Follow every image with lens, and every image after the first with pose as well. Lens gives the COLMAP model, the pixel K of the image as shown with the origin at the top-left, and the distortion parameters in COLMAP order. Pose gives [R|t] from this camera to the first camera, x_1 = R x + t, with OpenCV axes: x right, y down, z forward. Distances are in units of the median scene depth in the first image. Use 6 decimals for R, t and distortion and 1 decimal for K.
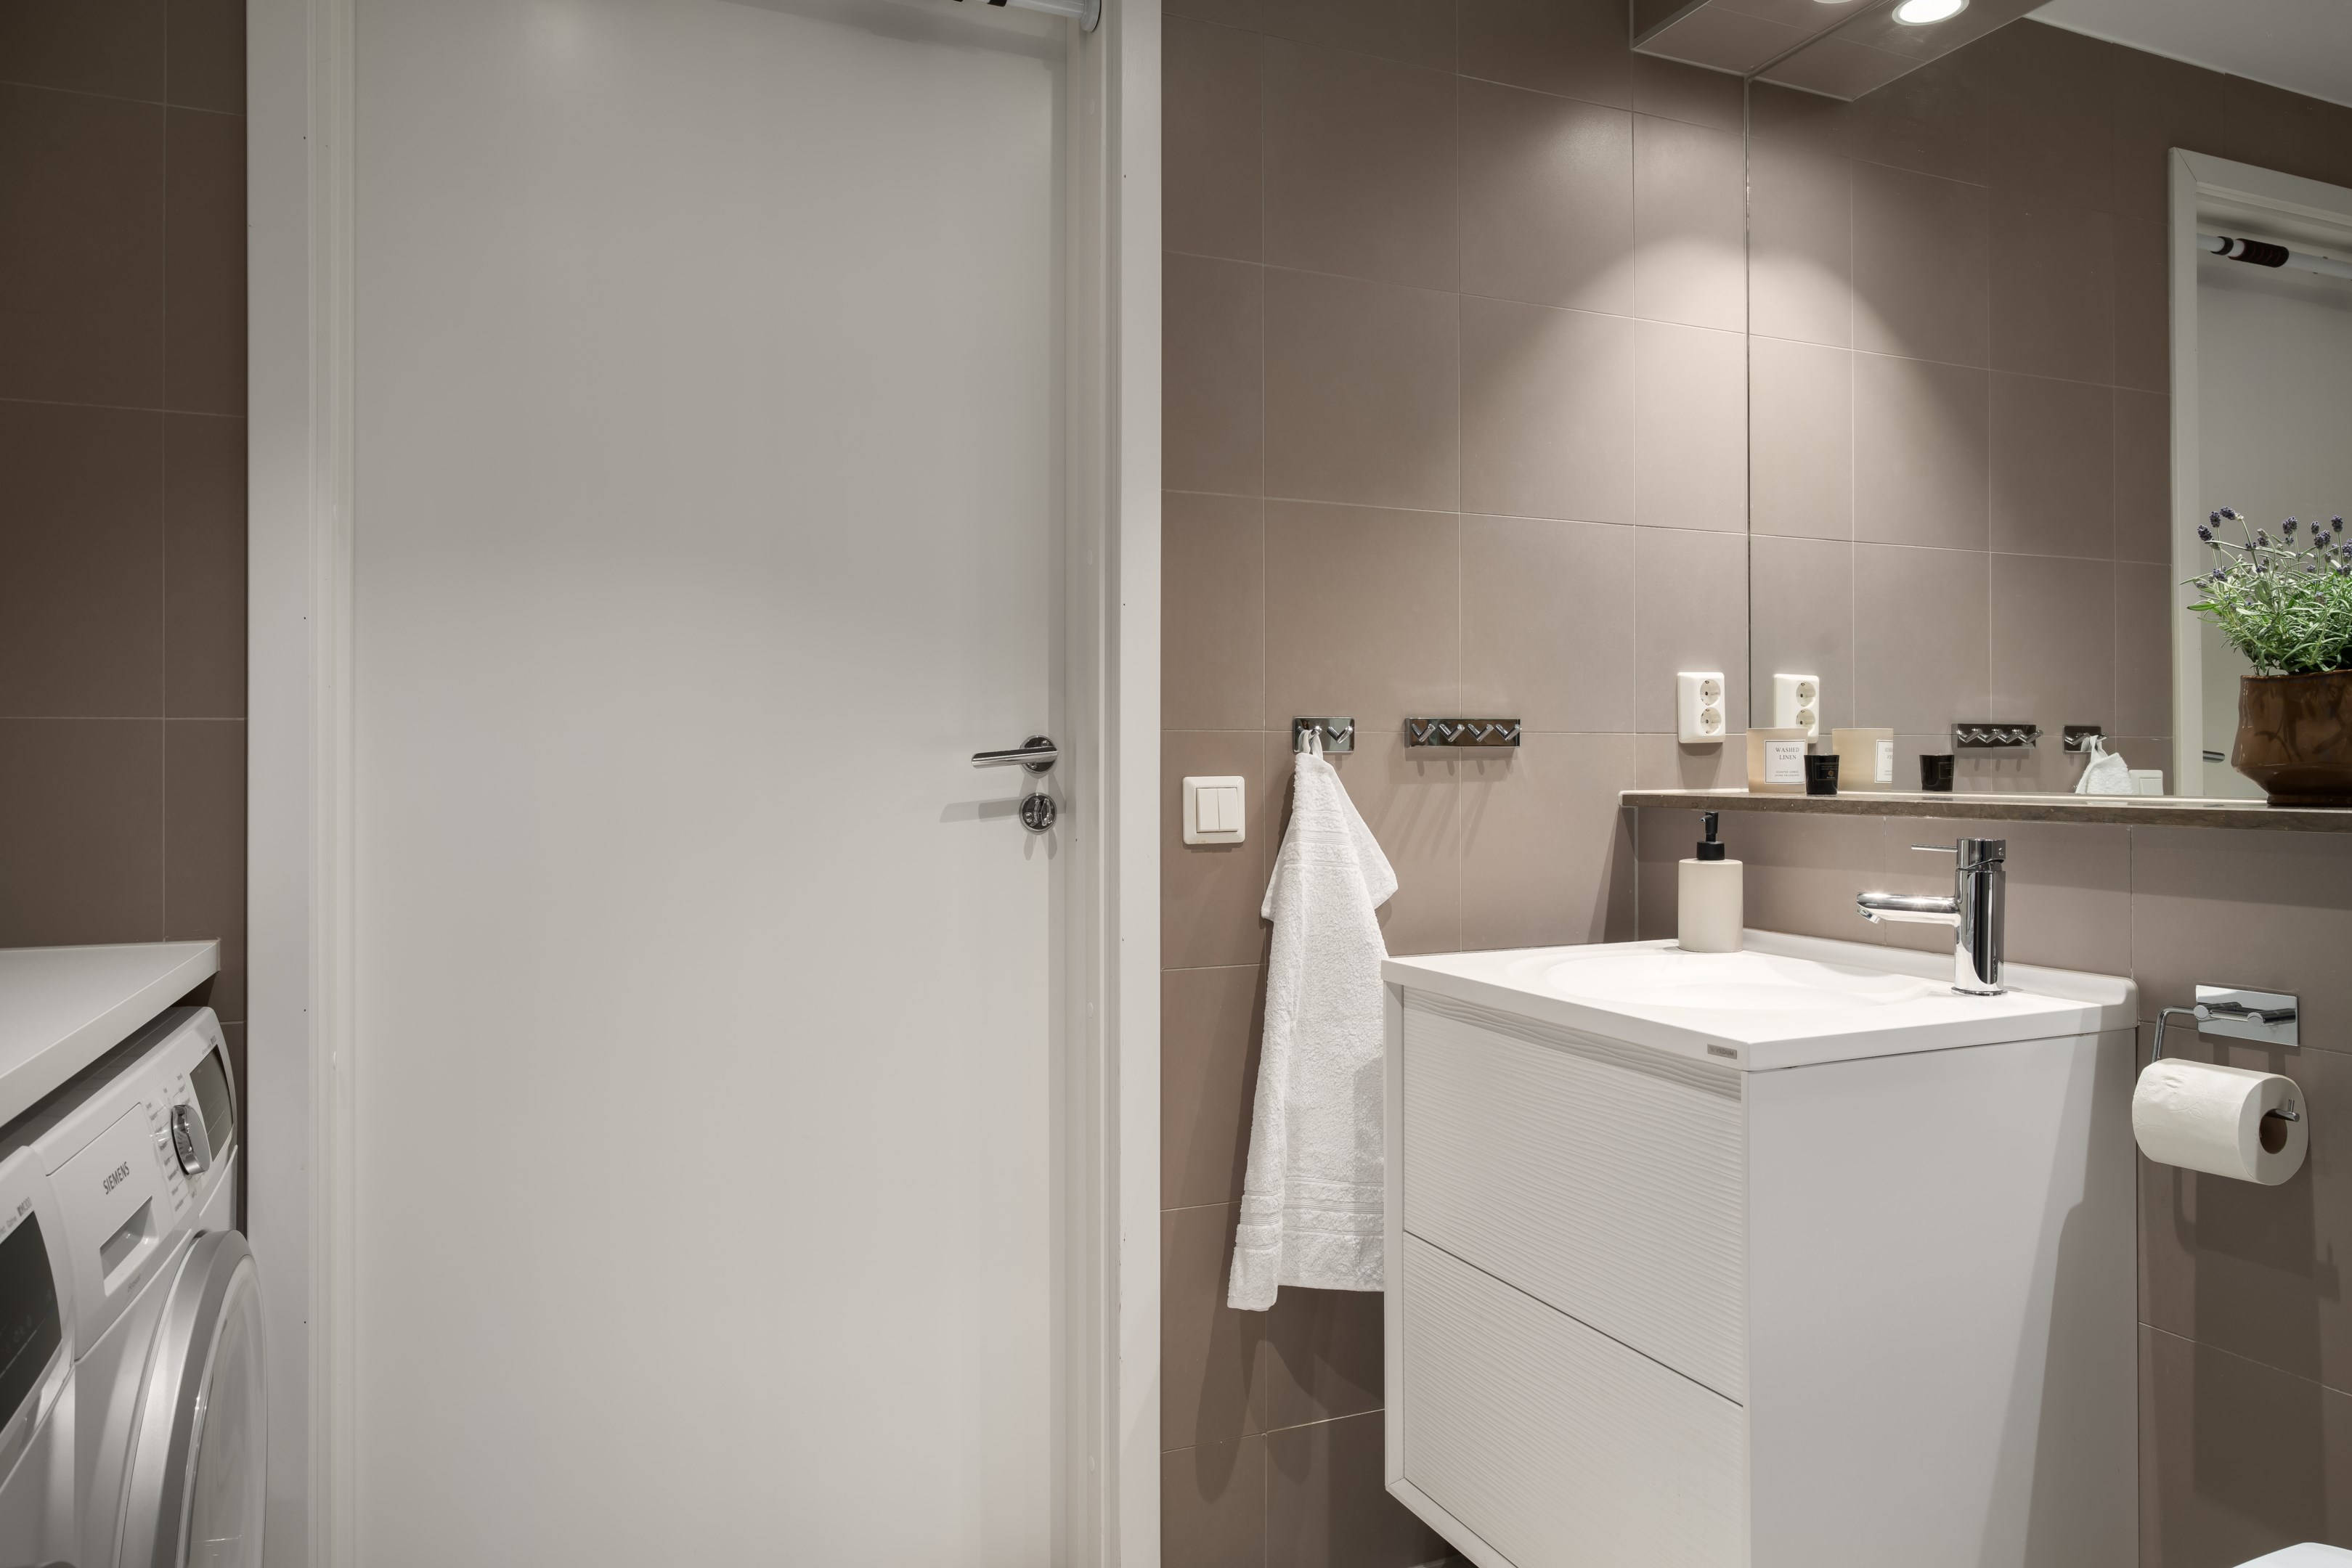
lens RADIAL K [[1477.1, 0, 1181.1], [0, 1477.1, 742.3], [0, 0, 1]] dist [-0.001798, -0.001868]
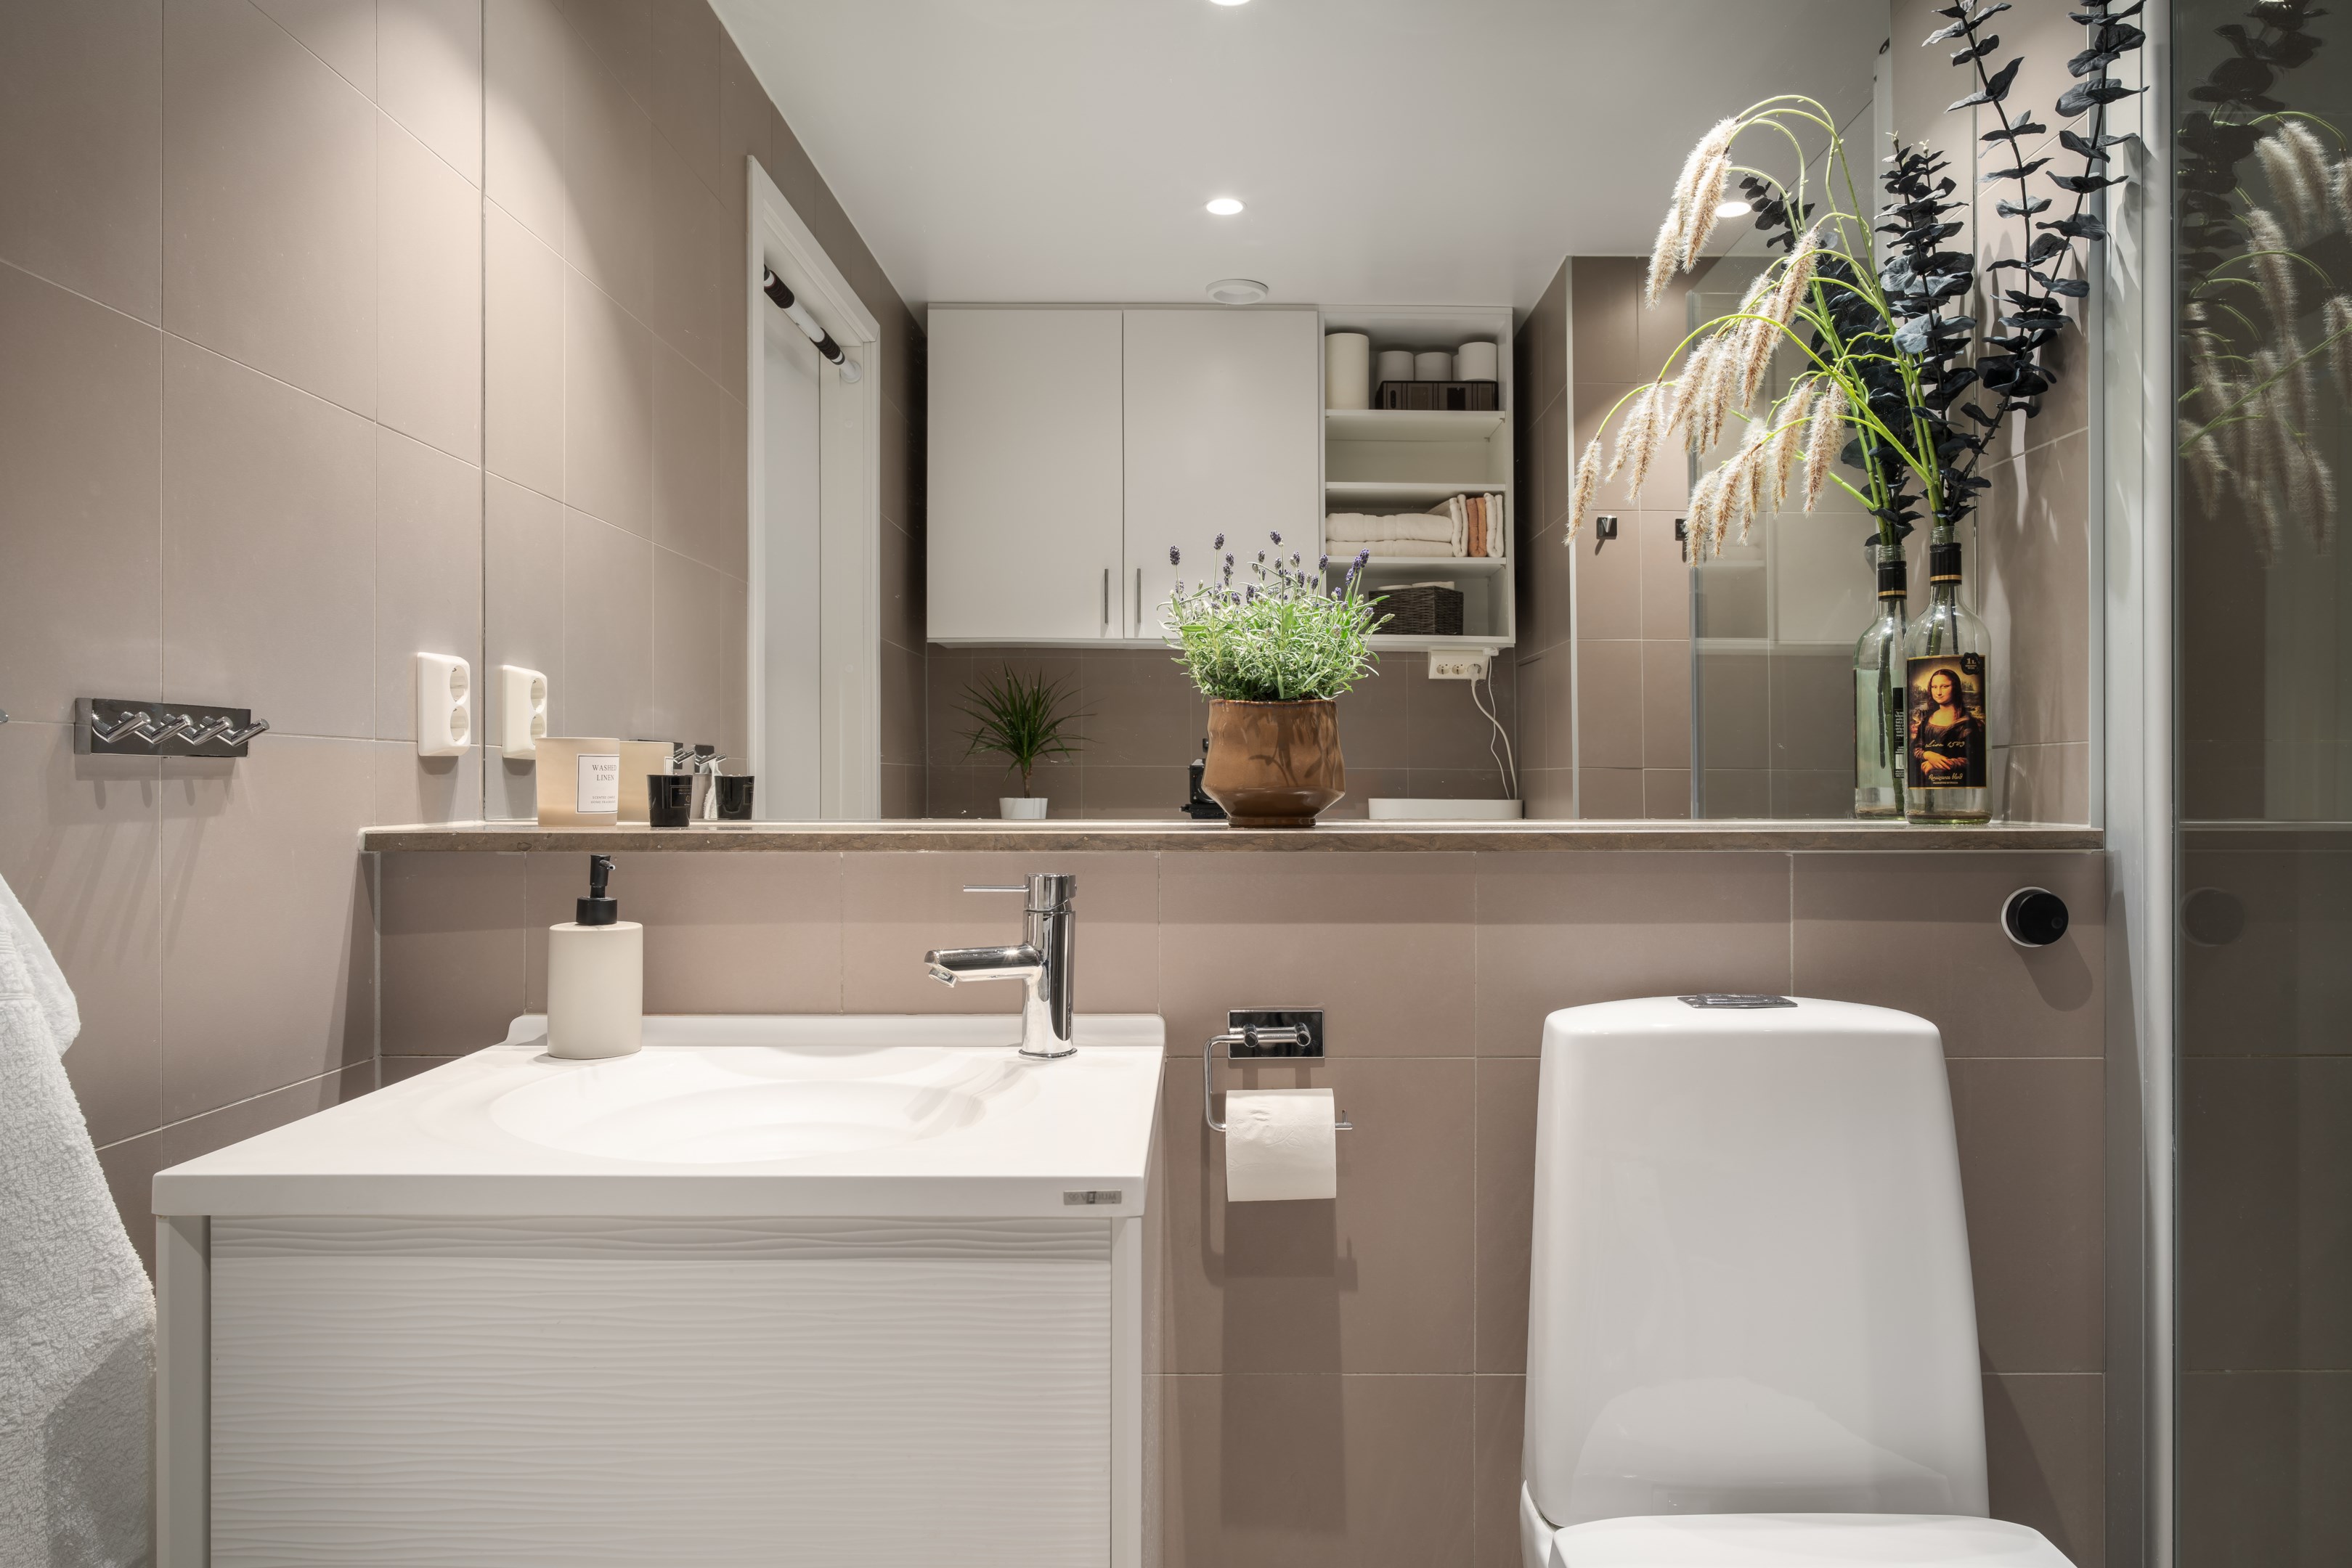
lens RADIAL K [[1528.1, 0, 1176.1], [0, 1528.1, 781.1], [0, 0, 1]] dist [-0.001769, 0.000259]
pose [[0.407633, 0.004277, 0.913136, -0.183436], [-0.014550, 0.999892, 0.001812, 0.006620], [-0.913030, -0.014025, 0.407651, 0.440115]]
